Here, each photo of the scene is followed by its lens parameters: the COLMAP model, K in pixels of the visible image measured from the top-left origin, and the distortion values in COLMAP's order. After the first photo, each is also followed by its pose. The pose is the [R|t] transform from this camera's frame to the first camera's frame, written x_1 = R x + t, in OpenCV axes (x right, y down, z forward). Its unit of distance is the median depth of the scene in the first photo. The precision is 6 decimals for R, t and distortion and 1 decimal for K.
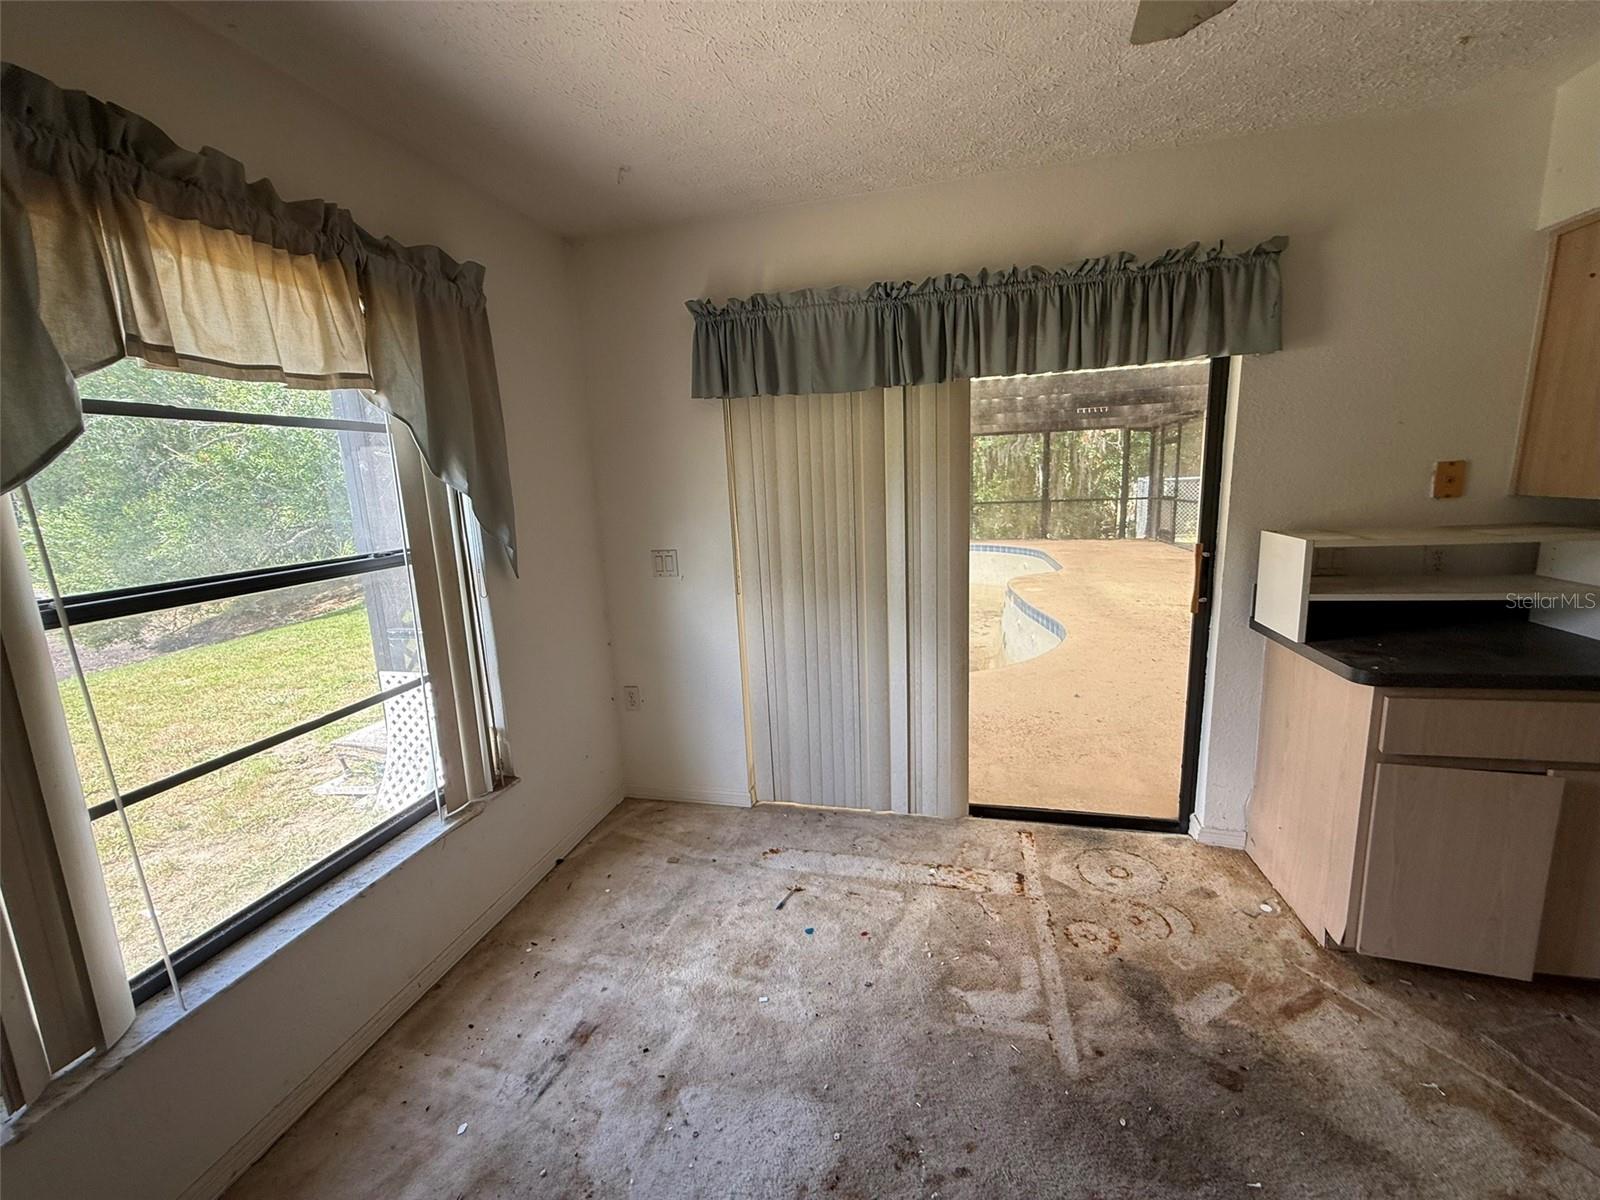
lens RADIAL K [[641.5, 0, 794.4], [0, 641.5, 596.6], [0, 0, 1]] dist [0.001629, 0.000433]
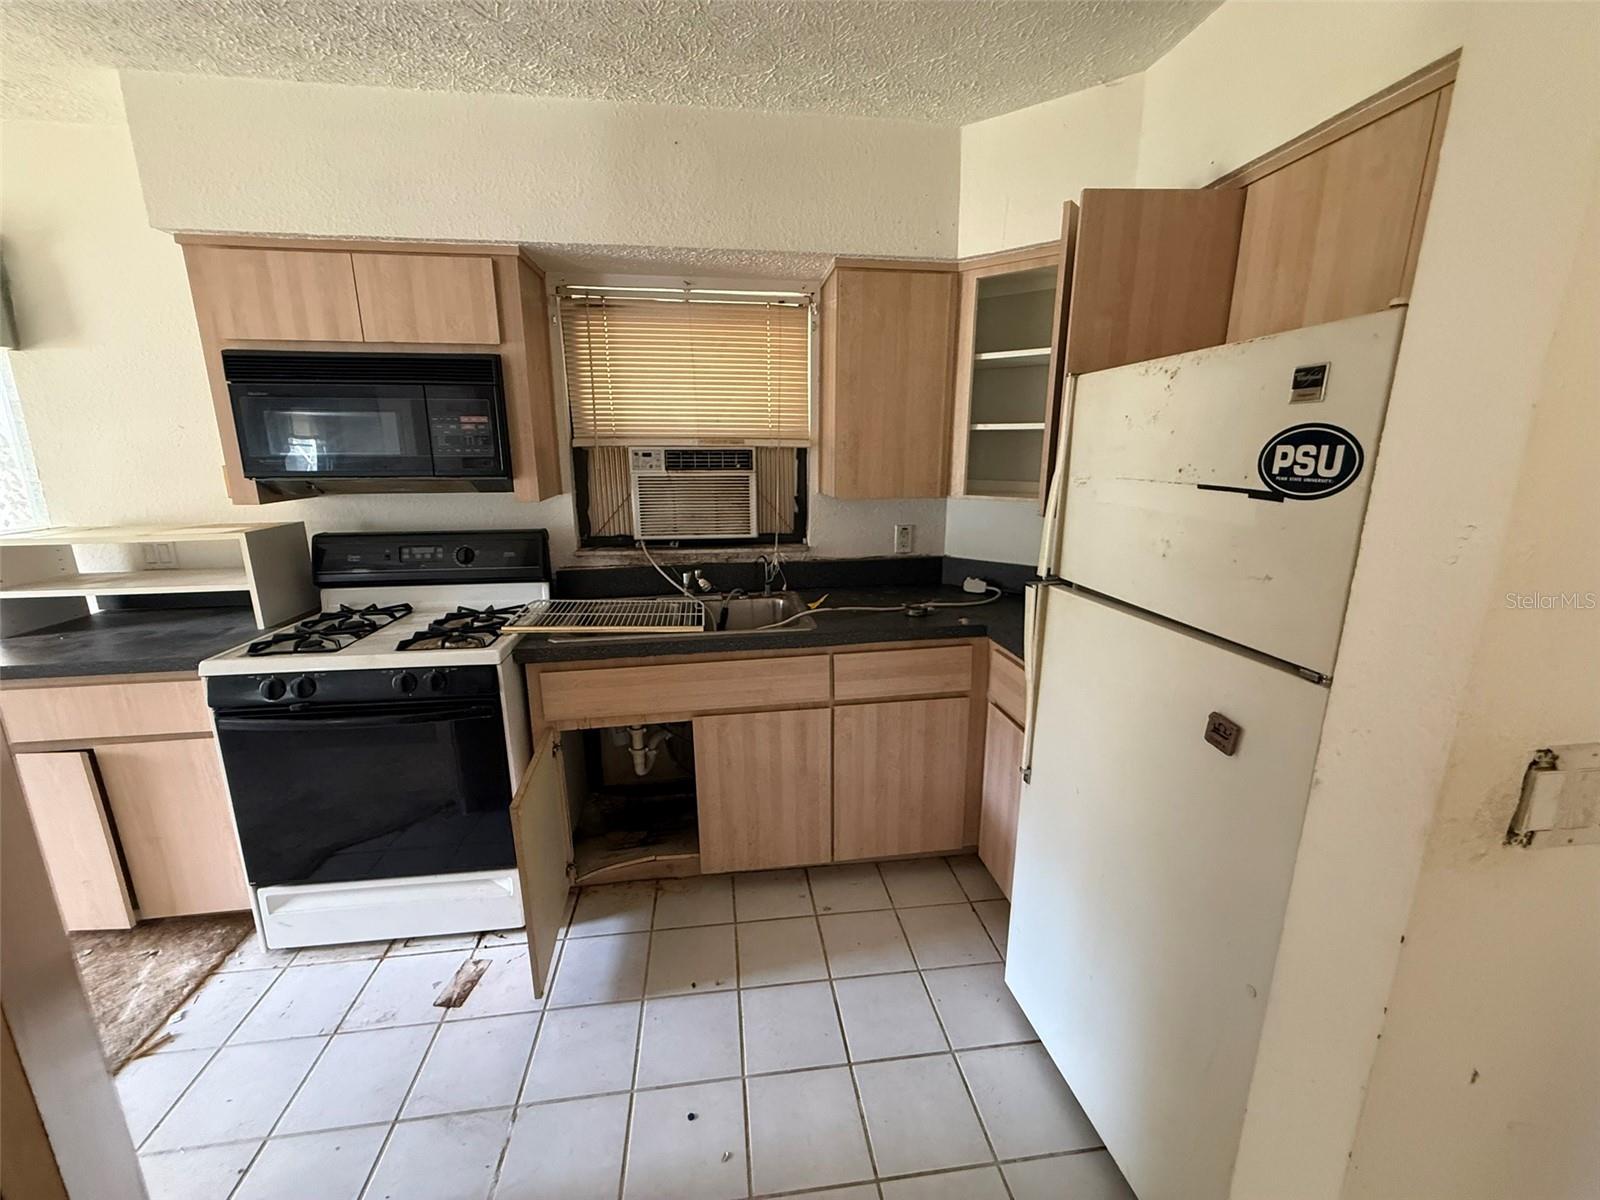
lens RADIAL K [[641.5, 0, 791.3], [0, 641.5, 596.3], [0, 0, 1]] dist [0.001629, 0.000433]
pose [[0.931607, -0.038623, 0.361408, 1.515078], [0.024823, 0.998777, 0.042749, -0.008825], [-0.362618, -0.030854, 0.931427, -0.384996]]
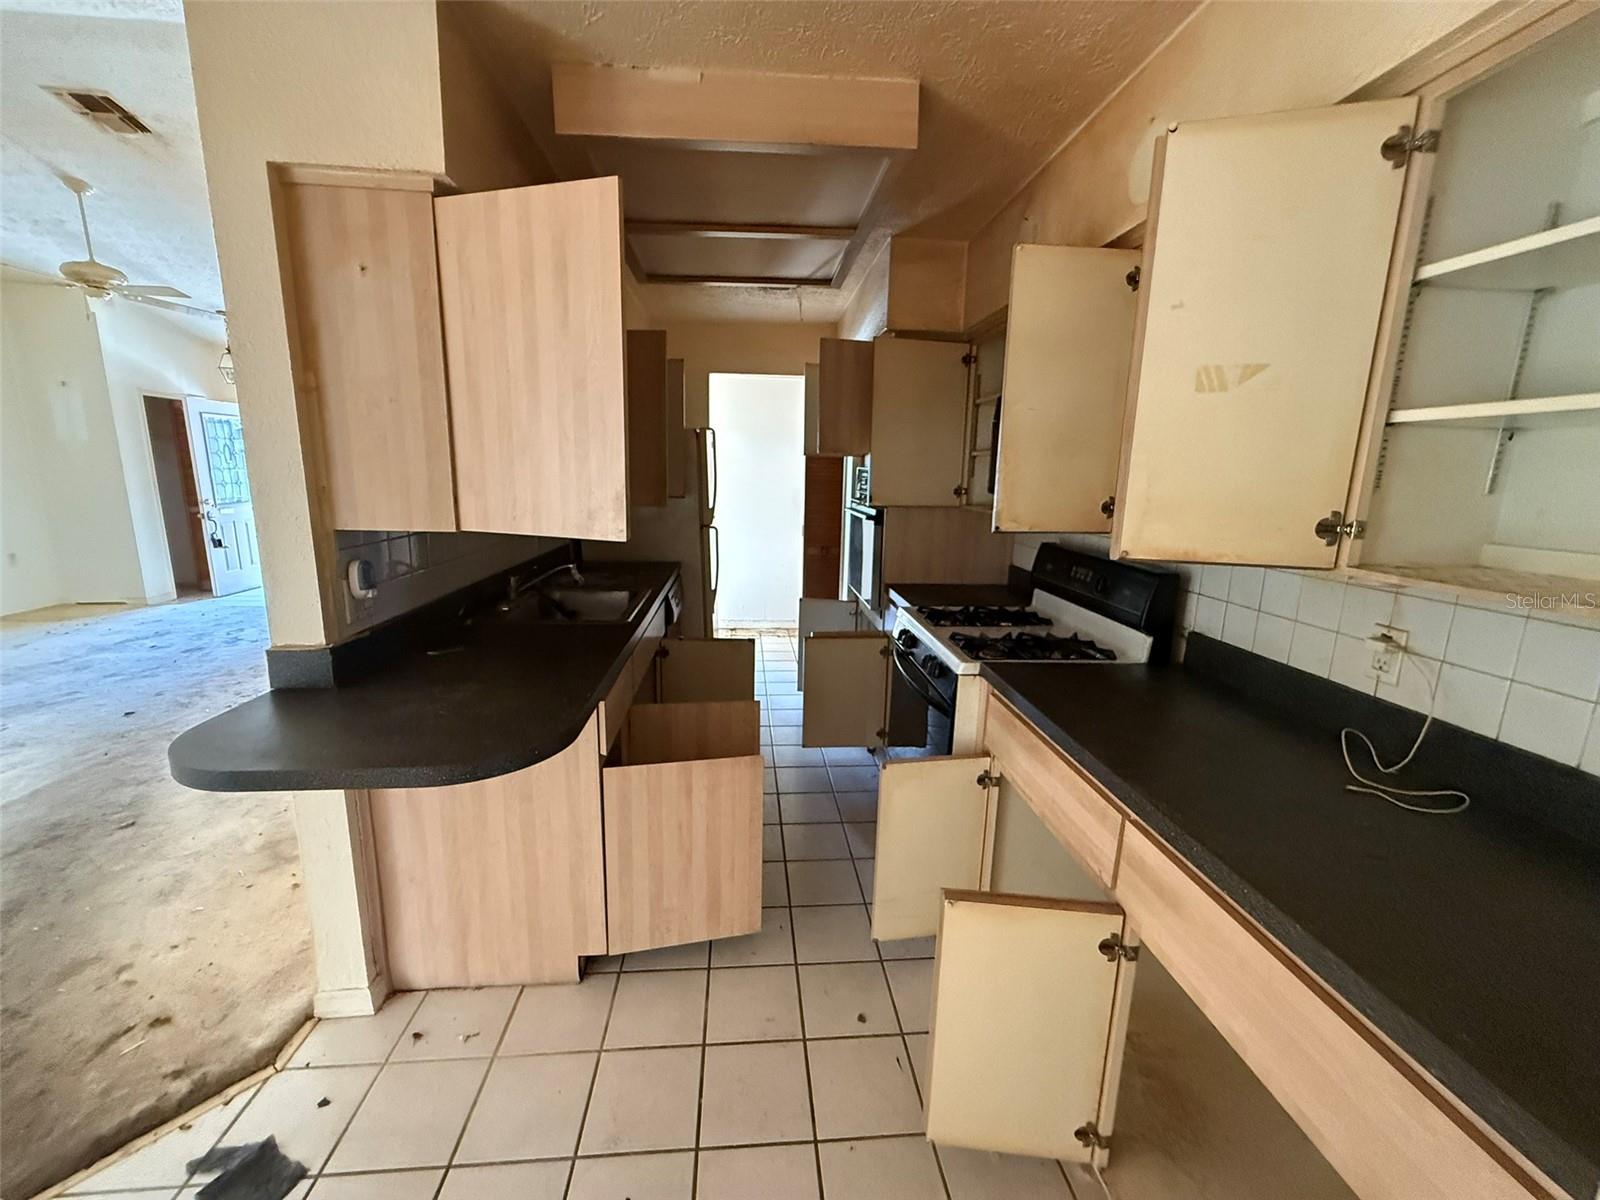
lens RADIAL K [[641.5, 0, 795.1], [0, 641.5, 595.8], [0, 0, 1]] dist [0.001629, 0.000433]
pose [[0.316693, 0.236758, -0.918505, 2.198458], [-0.200079, 0.963234, 0.179302, -0.114113], [0.927186, 0.126990, 0.352420, 0.024919]]
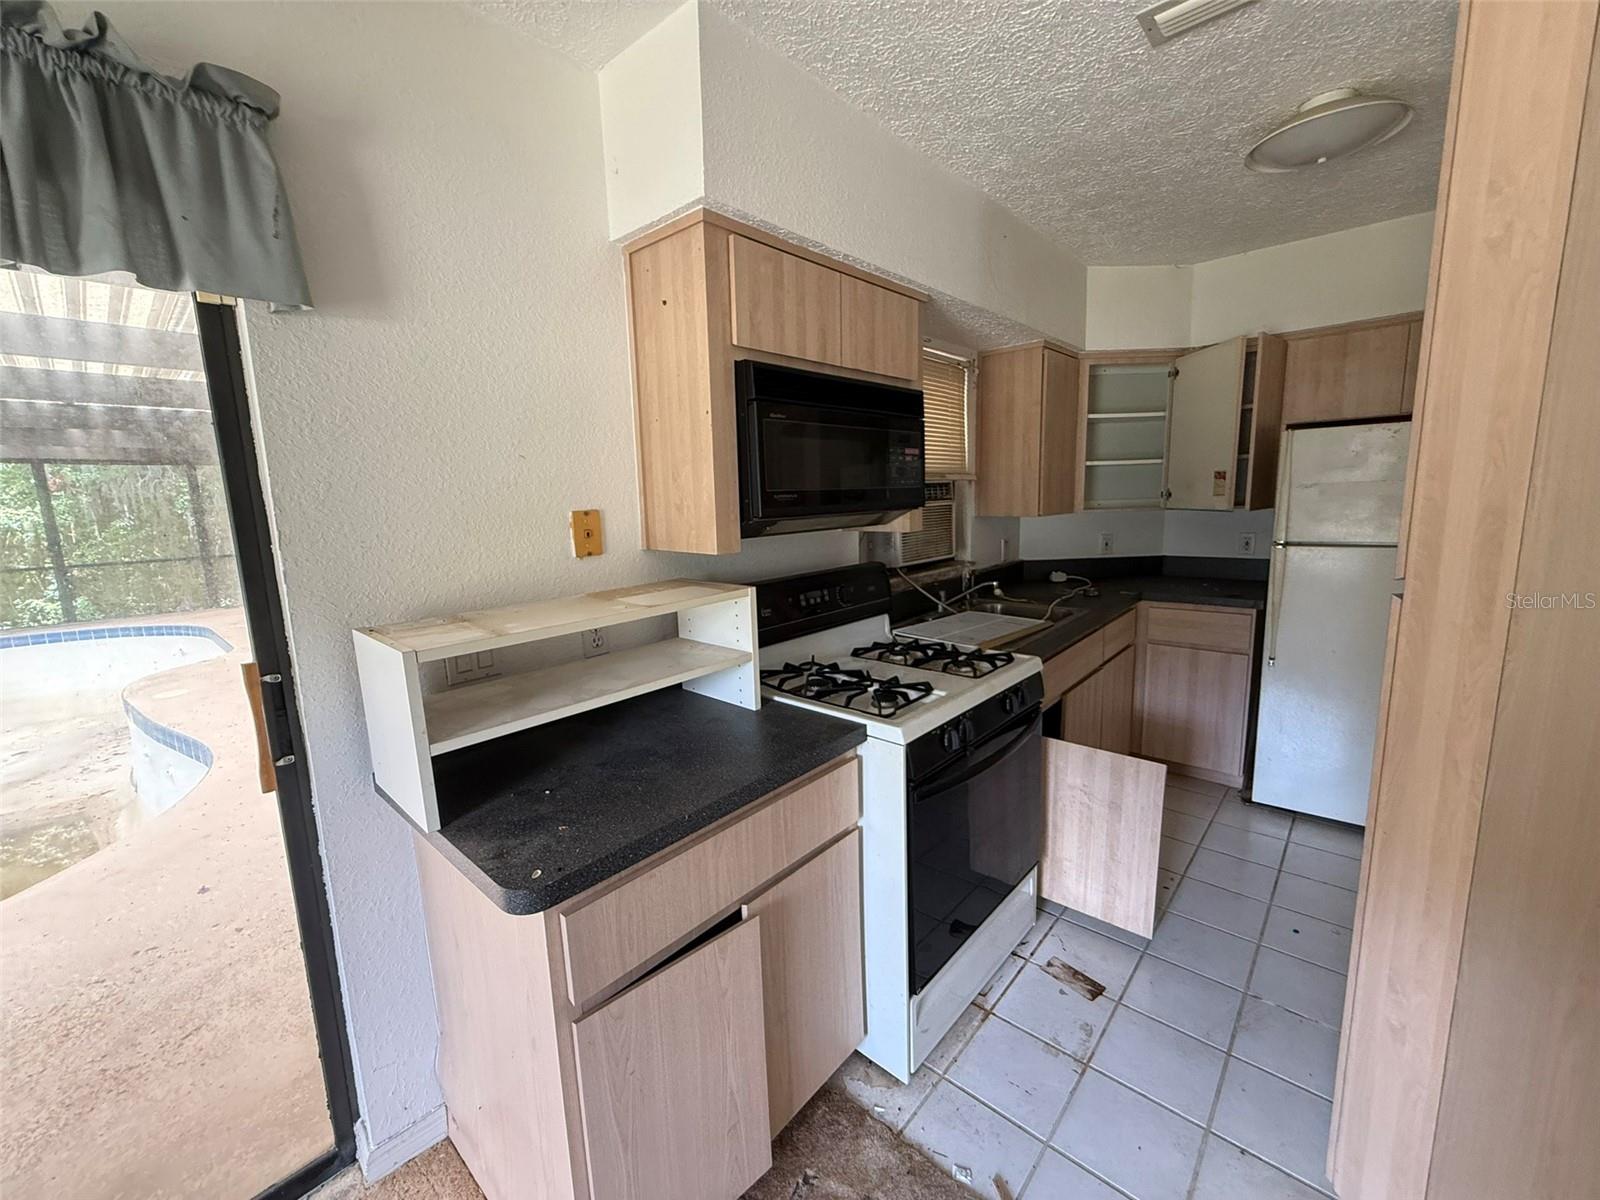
lens RADIAL K [[641.5, 0, 798.1], [0, 641.5, 595.1], [0, 0, 1]] dist [0.001629, 0.000433]
pose [[0.475510, -0.107347, 0.873136, 0.452741], [0.169087, 0.985173, 0.029037, -0.087835], [-0.863307, 0.133828, 0.486611, 0.410387]]
